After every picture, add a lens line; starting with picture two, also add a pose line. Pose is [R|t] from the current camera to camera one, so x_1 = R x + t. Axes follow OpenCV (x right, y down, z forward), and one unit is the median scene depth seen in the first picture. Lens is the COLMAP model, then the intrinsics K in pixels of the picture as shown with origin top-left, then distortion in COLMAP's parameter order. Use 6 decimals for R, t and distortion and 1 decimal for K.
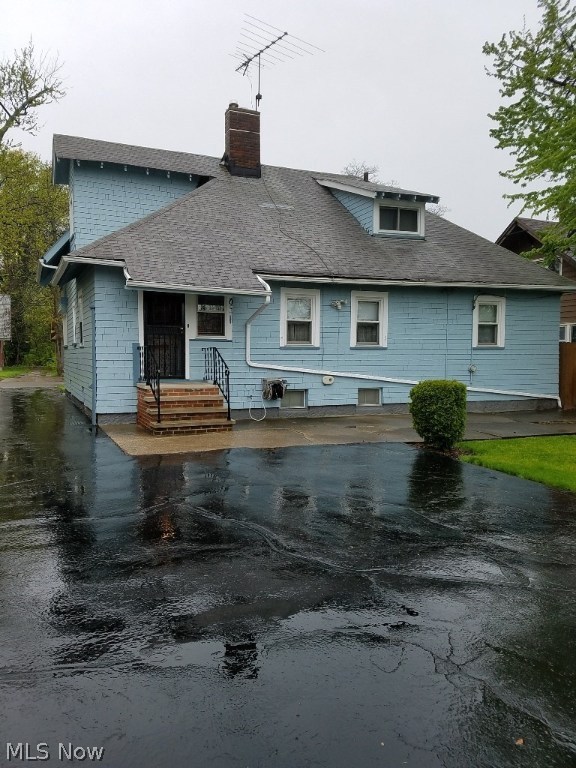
lens RADIAL K [[597.6, 0, 288.0], [0, 597.6, 384.0], [0, 0, 1]] dist [-0.005950, -0.009634]
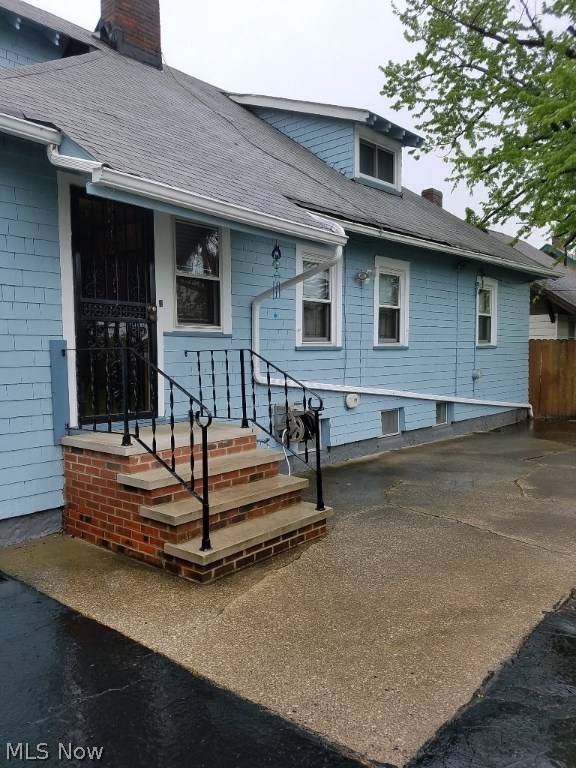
lens RADIAL K [[597.6, 0, 288.0], [0, 597.6, 384.0], [0, 0, 1]] dist [-0.005950, -0.009634]
pose [[0.893906, -0.035727, 0.446829, -0.260131], [0.035205, 0.999335, 0.009474, -0.031995], [-0.446870, 0.007261, 0.894569, 0.484745]]
